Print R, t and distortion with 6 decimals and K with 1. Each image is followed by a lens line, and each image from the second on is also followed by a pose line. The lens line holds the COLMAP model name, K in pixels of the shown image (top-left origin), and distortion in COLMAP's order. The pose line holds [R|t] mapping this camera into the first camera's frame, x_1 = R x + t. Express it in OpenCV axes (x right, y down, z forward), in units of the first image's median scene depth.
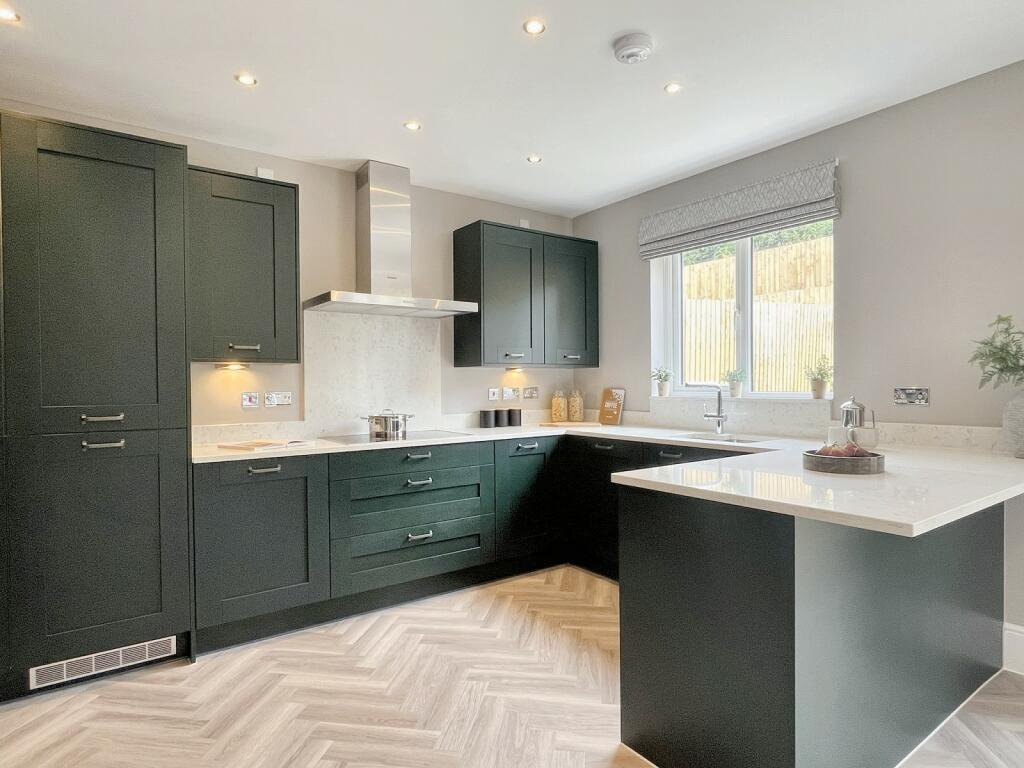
lens RADIAL K [[579.2, 0, 516.0], [0, 579.2, 383.9], [0, 0, 1]] dist [0.005098, -0.004763]
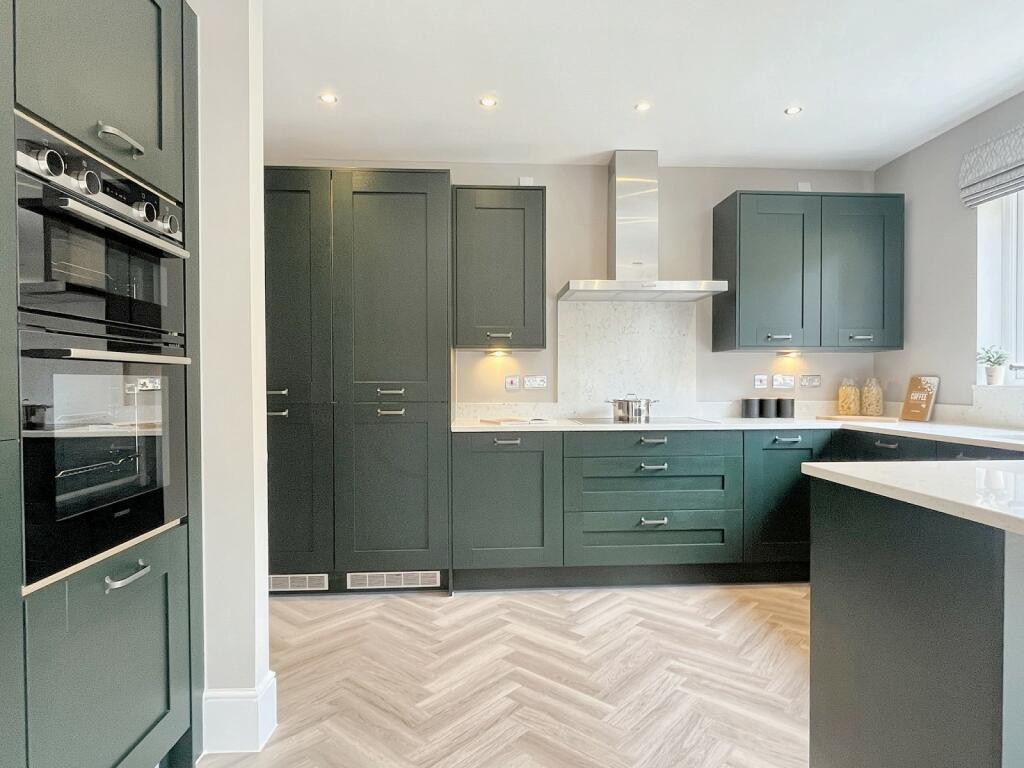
lens RADIAL K [[579.2, 0, 518.3], [0, 579.2, 384.1], [0, 0, 1]] dist [0.005098, -0.004763]
pose [[0.846450, 0.008812, -0.532395, 0.166161], [-0.005952, 0.999957, 0.007087, 0.023416], [0.532435, -0.002830, 0.846466, 0.042625]]
